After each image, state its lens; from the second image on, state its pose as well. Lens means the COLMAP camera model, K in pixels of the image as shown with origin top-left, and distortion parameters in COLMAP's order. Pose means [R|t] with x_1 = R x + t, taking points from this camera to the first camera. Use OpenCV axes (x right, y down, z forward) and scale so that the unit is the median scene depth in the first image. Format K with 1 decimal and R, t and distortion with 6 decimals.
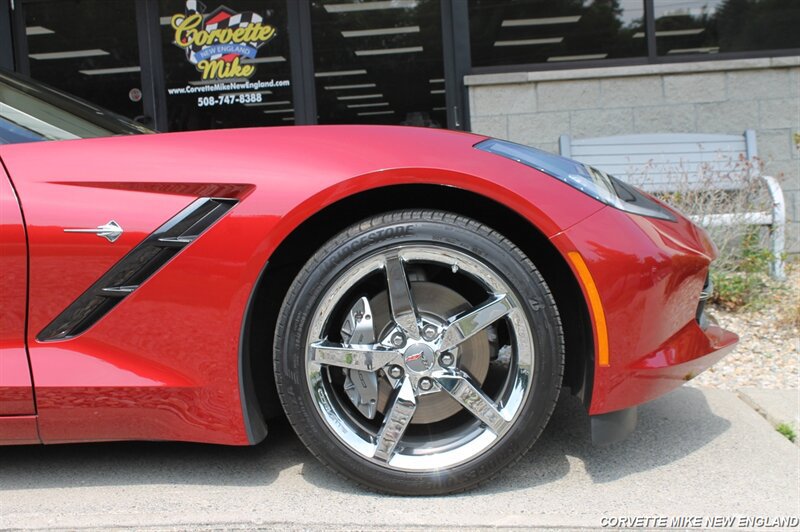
lens RADIAL K [[1085.4, 0, 400.0], [0, 1085.4, 266.0], [0, 0, 1]] dist [-0.054393, 0.016723]
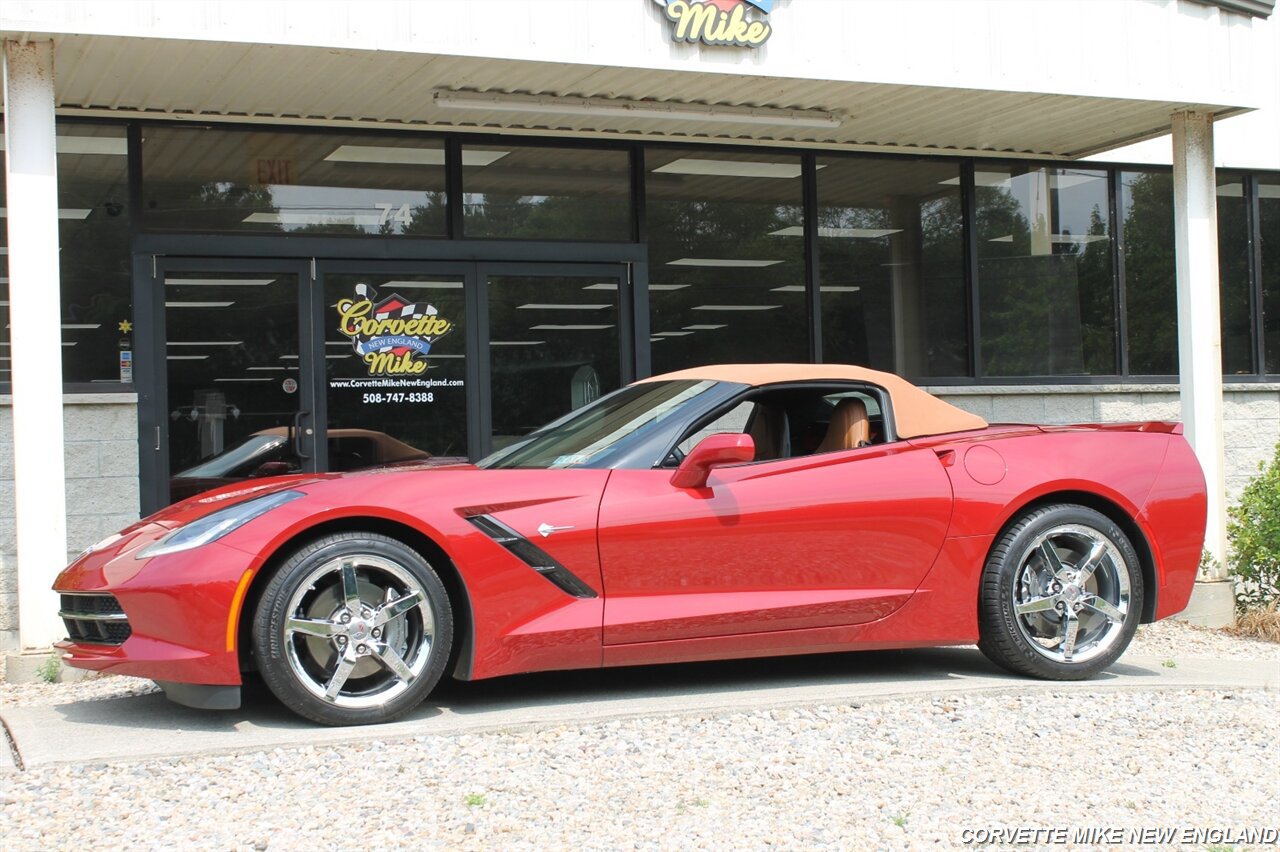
lens RADIAL K [[1900.5, 0, 640.0], [0, 1900.5, 426.0], [0, 0, 1]] dist [-0.034585, 0.053442]
pose [[0.908521, 0.046417, 0.415254, -0.628959], [0.003969, 0.992807, -0.119659, 0.058027], [-0.417821, 0.110361, 0.901801, -0.495808]]
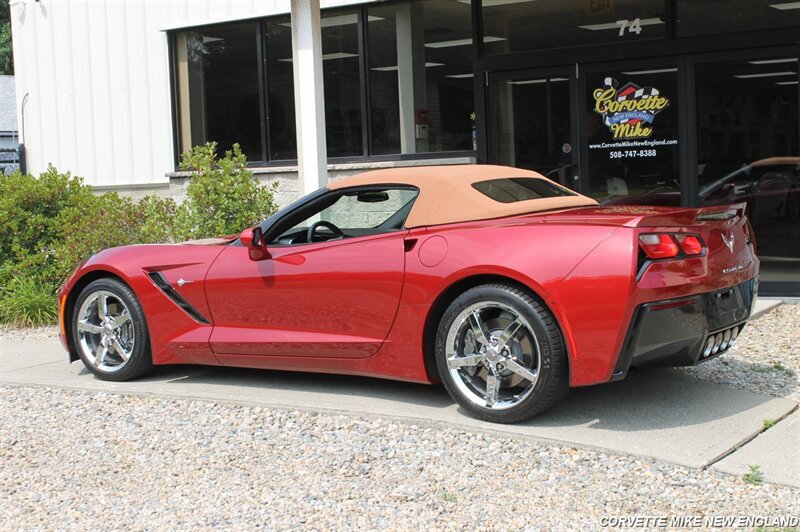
lens RADIAL K [[1210.8, 0, 400.0], [0, 1210.8, 266.0], [0, 0, 1]] dist [-0.038169, 0.130528]
pose [[0.861741, 0.064584, -0.503221, 0.347339], [-0.051668, 0.997879, 0.039590, -0.061804], [0.504711, -0.008116, 0.863250, -0.409863]]
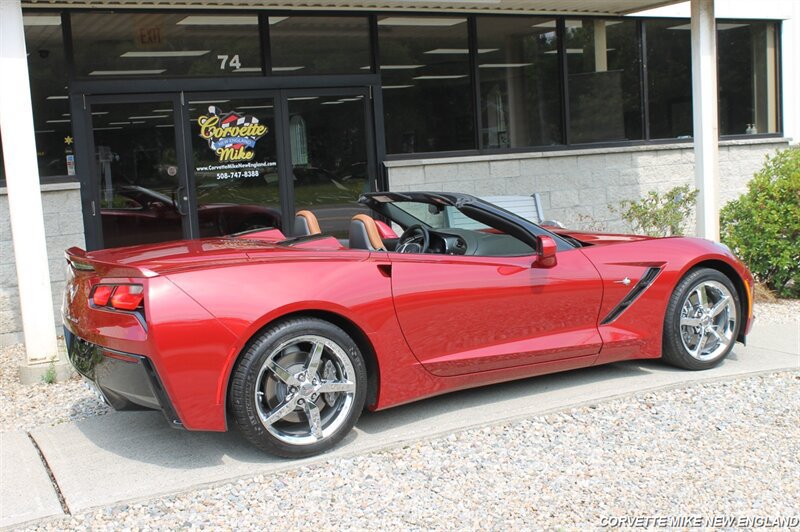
lens RADIAL K [[982.4, 0, 400.0], [0, 982.4, 266.0], [0, 0, 1]] dist [-0.101070, 0.178213]
pose [[0.865522, -0.047957, 0.498570, -0.639404], [0.043982, 0.998838, 0.019724, -0.046563], [-0.498936, 0.004857, 0.866625, -0.264559]]
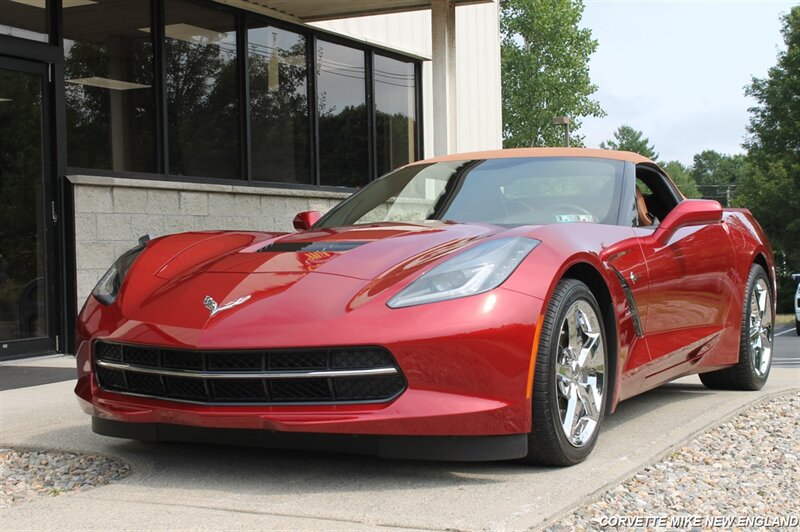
lens RADIAL K [[1311.8, 0, 399.1], [0, 1311.8, 278.6], [0, 0, 1]] dist [-0.011505, 0.096664]
pose [[0.404676, 0.034468, 0.913810, -0.987627], [0.065716, 0.995610, -0.066655, 0.038051], [-0.912096, 0.087025, 0.400634, 0.173872]]
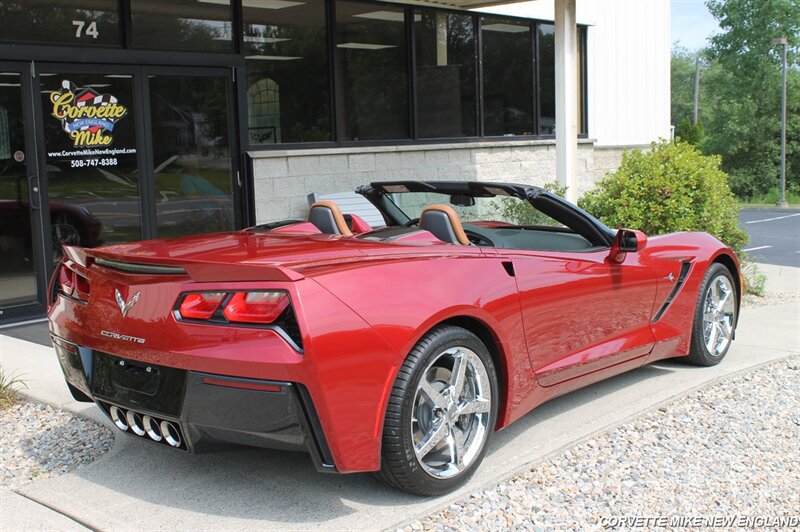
lens RADIAL K [[982.4, 0, 400.0], [0, 982.4, 266.0], [0, 0, 1]] dist [-0.101070, 0.178213]
pose [[0.646830, -0.058066, 0.760421, -0.799176], [0.049193, 0.998197, 0.034378, -0.055336], [-0.761046, 0.015170, 0.648520, -0.002329]]
